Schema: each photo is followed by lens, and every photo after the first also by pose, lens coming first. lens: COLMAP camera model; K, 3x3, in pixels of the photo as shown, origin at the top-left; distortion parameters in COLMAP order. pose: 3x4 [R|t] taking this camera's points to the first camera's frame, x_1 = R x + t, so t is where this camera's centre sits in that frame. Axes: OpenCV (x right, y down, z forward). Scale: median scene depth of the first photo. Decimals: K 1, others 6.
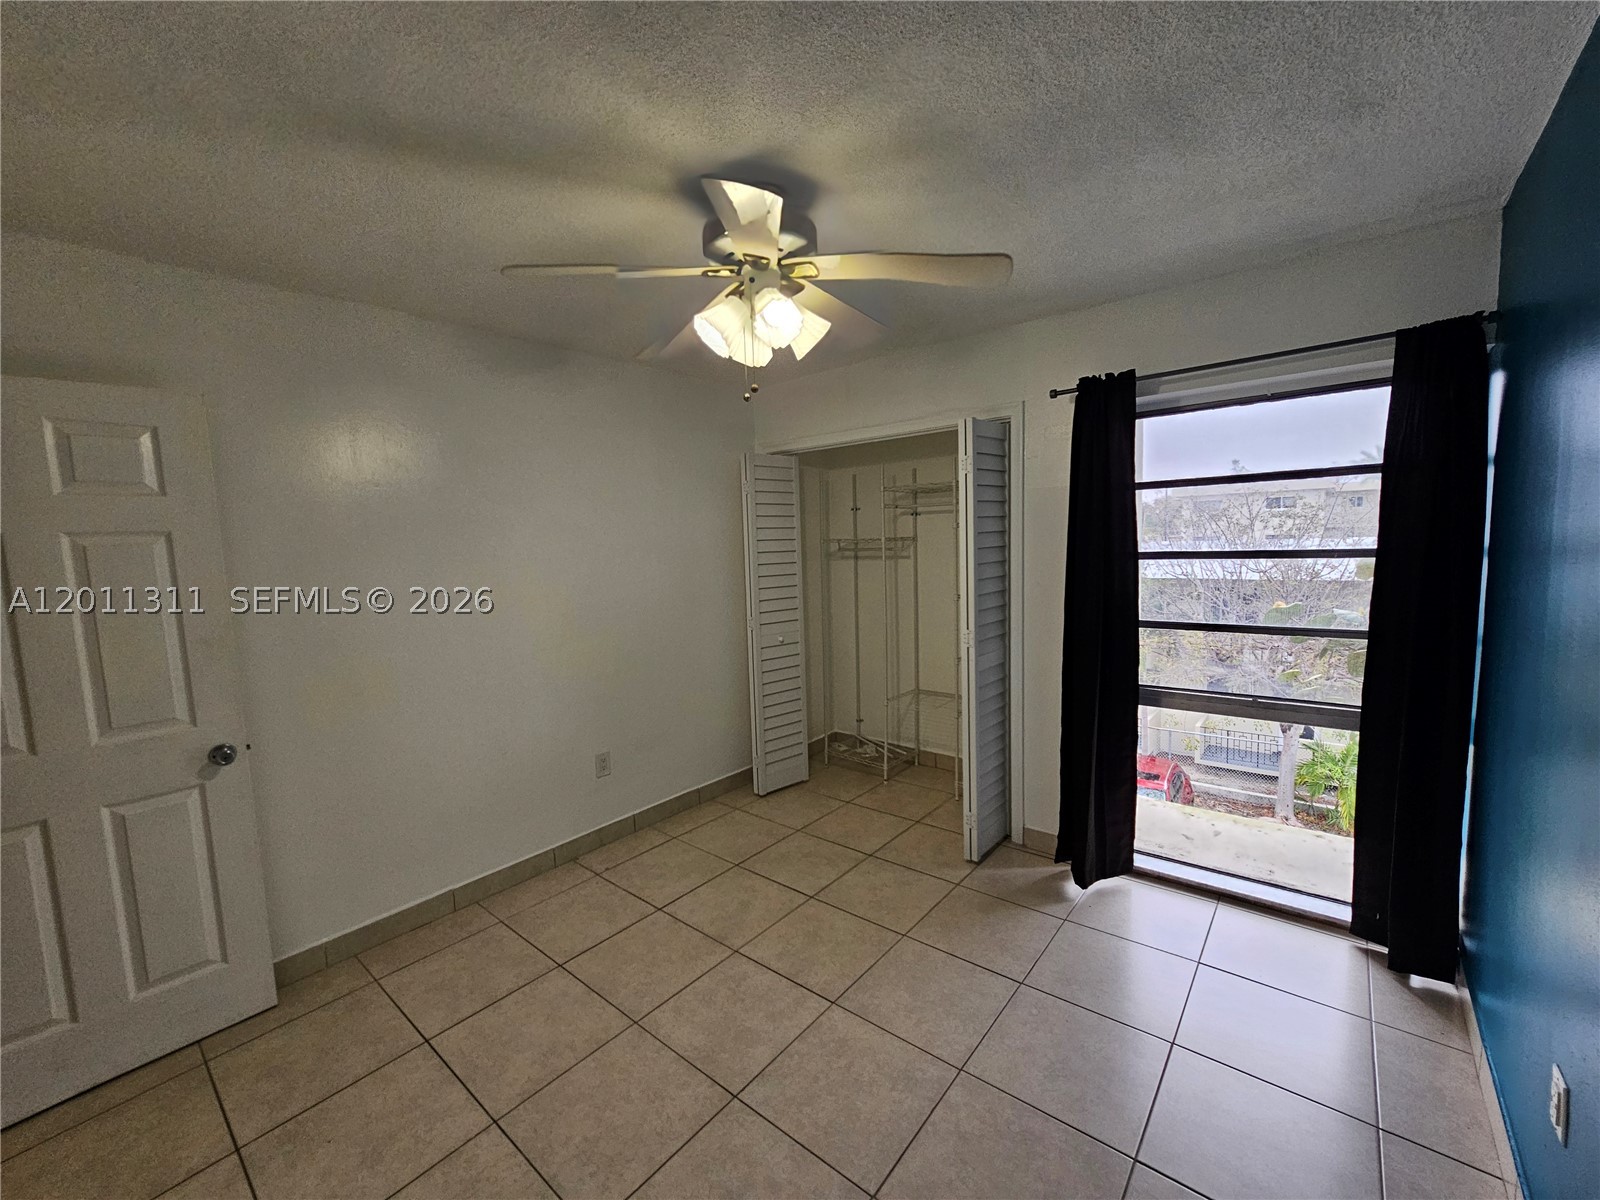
lens RADIAL K [[654.7, 0, 800.2], [0, 654.7, 599.8], [0, 0, 1]] dist [-0.002801, -0.000111]
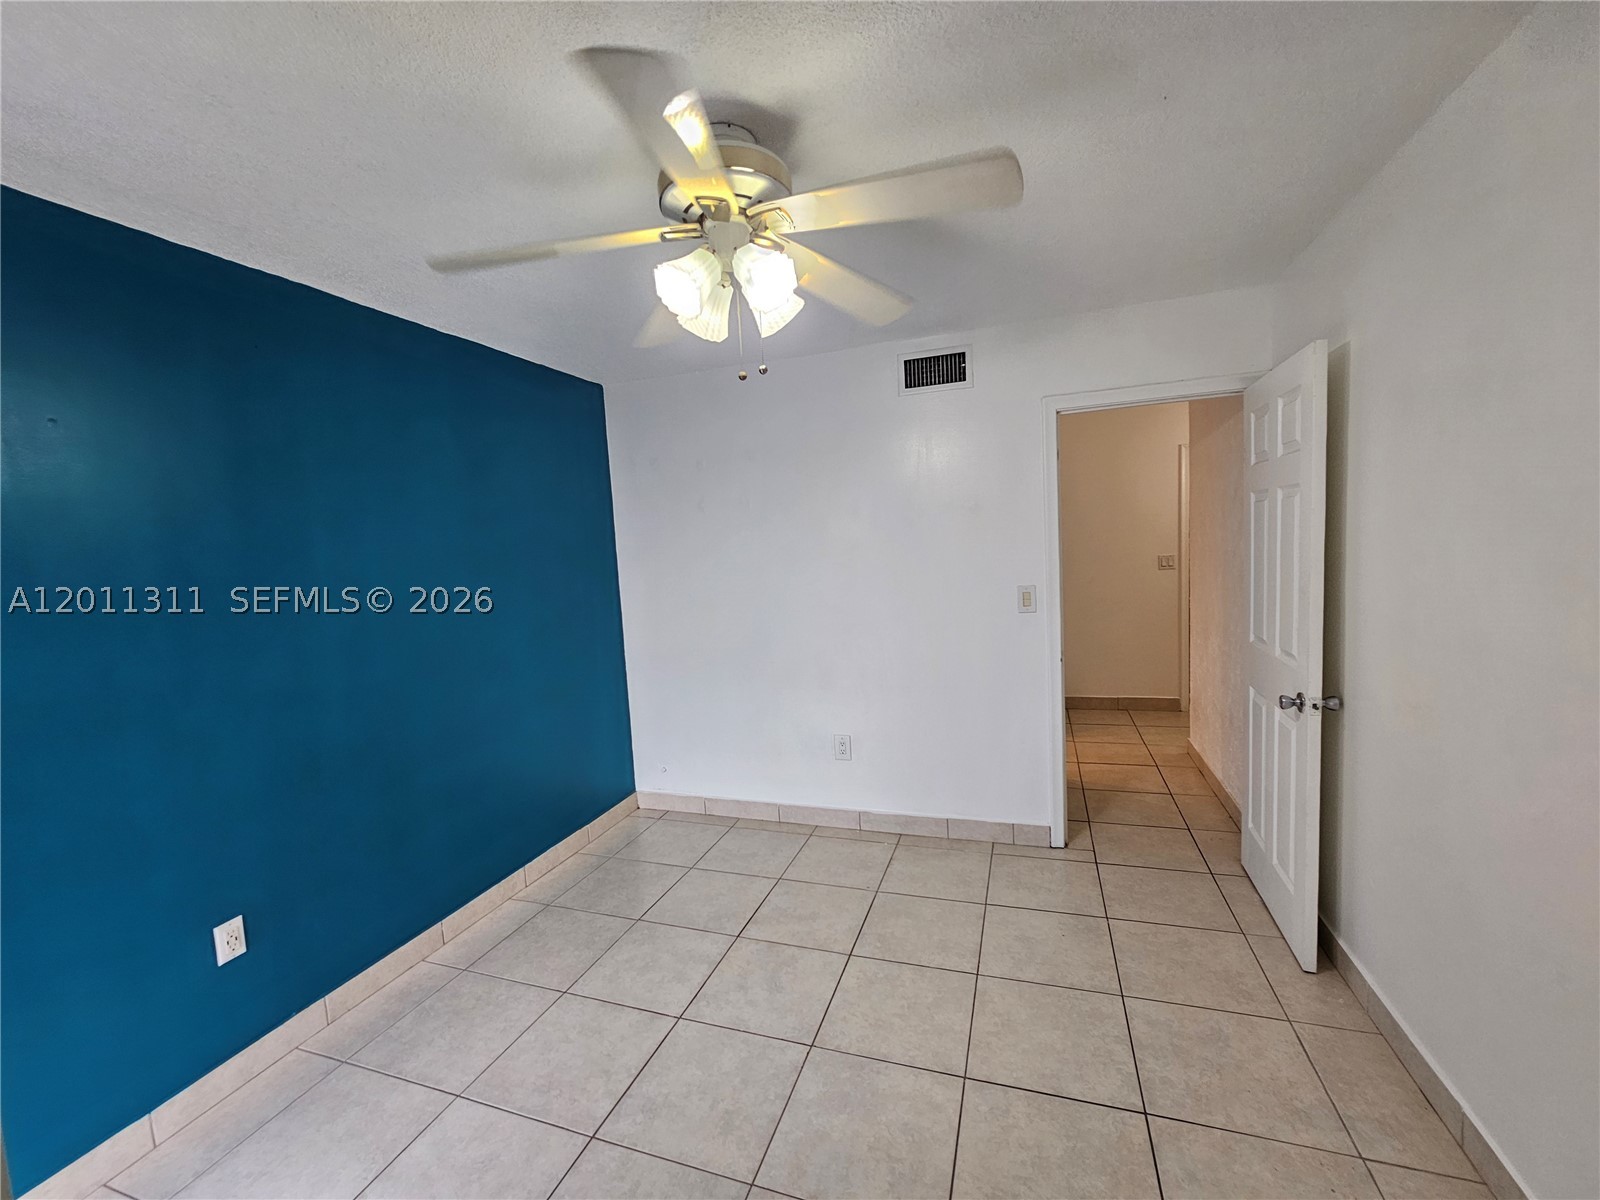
lens RADIAL K [[654.7, 0, 800.2], [0, 654.7, 599.8], [0, 0, 1]] dist [-0.002801, -0.000111]
pose [[-0.931850, 0.120600, -0.342216, 0.146488], [0.056403, 0.979829, 0.191715, -0.132377], [0.358434, 0.159347, -0.919855, 1.357890]]
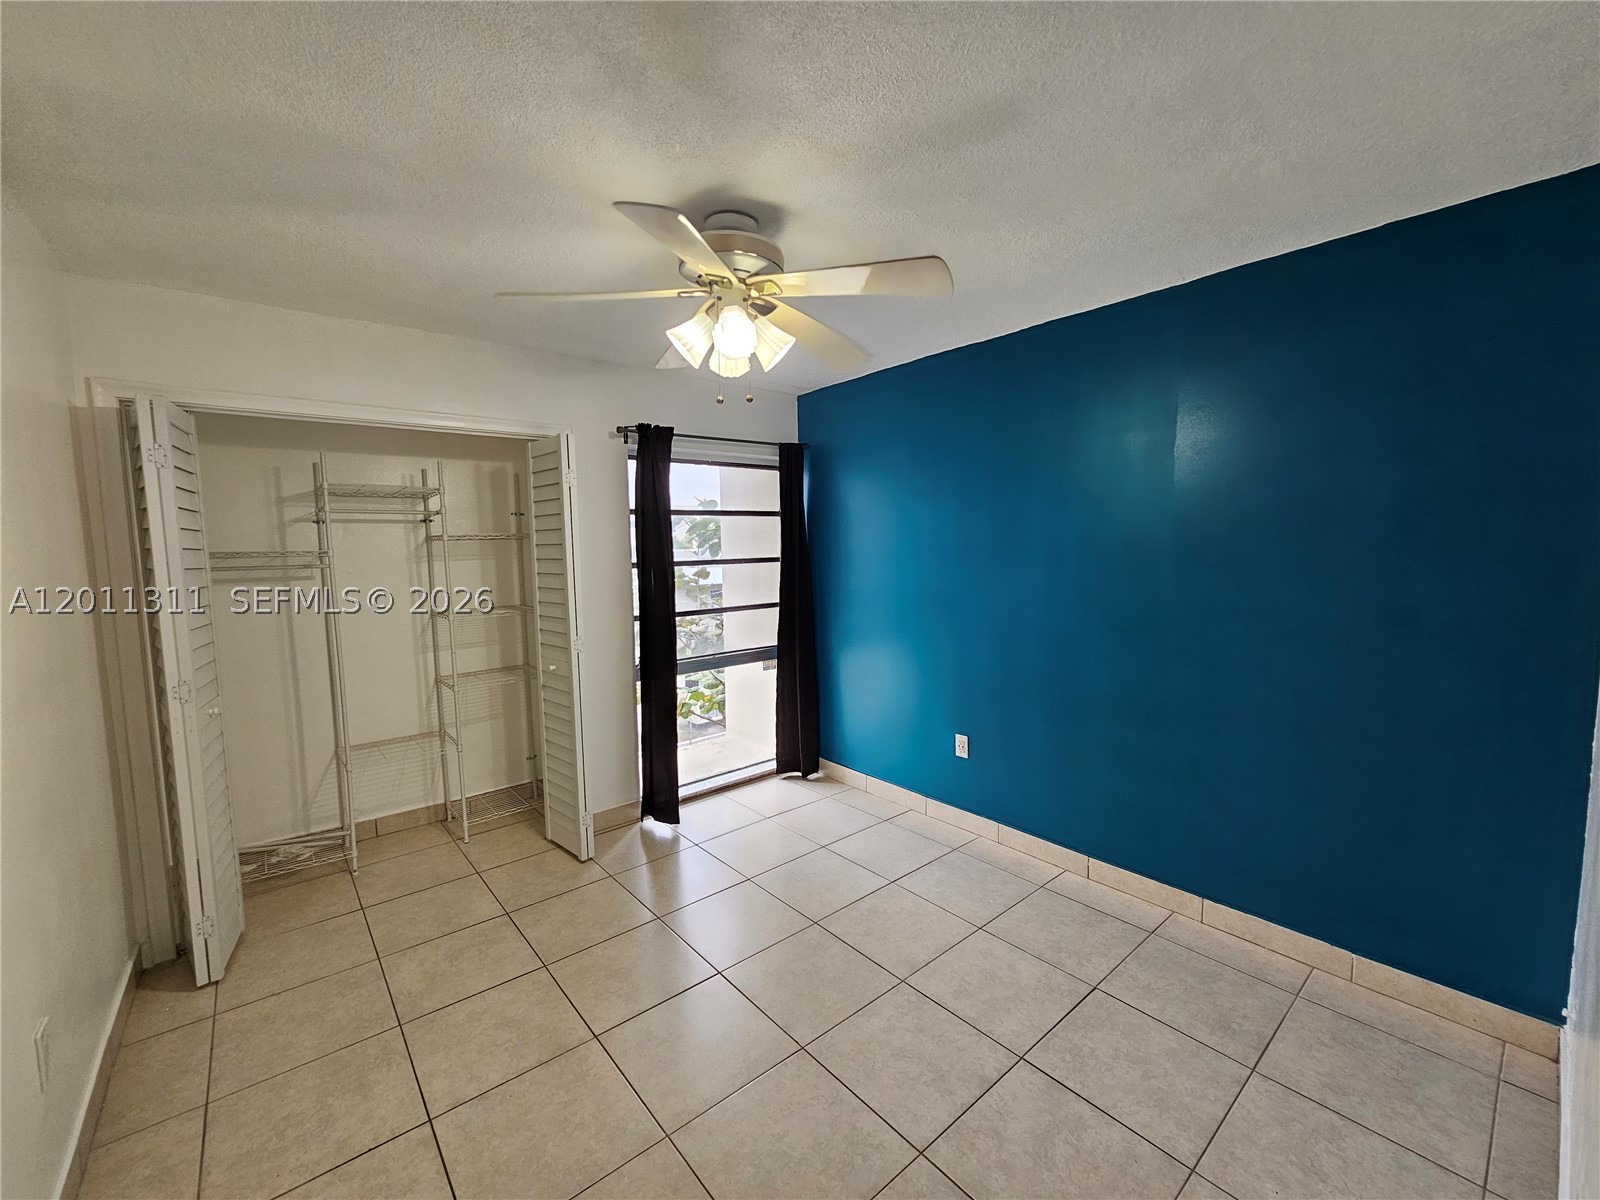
lens RADIAL K [[654.7, 0, 800.2], [0, 654.7, 599.8], [0, 0, 1]] dist [-0.002801, -0.000111]
pose [[0.172315, -0.050490, 0.983747, -0.813240], [0.104810, 0.993956, 0.032656, -0.009473], [-0.979450, 0.097479, 0.176565, 0.535181]]
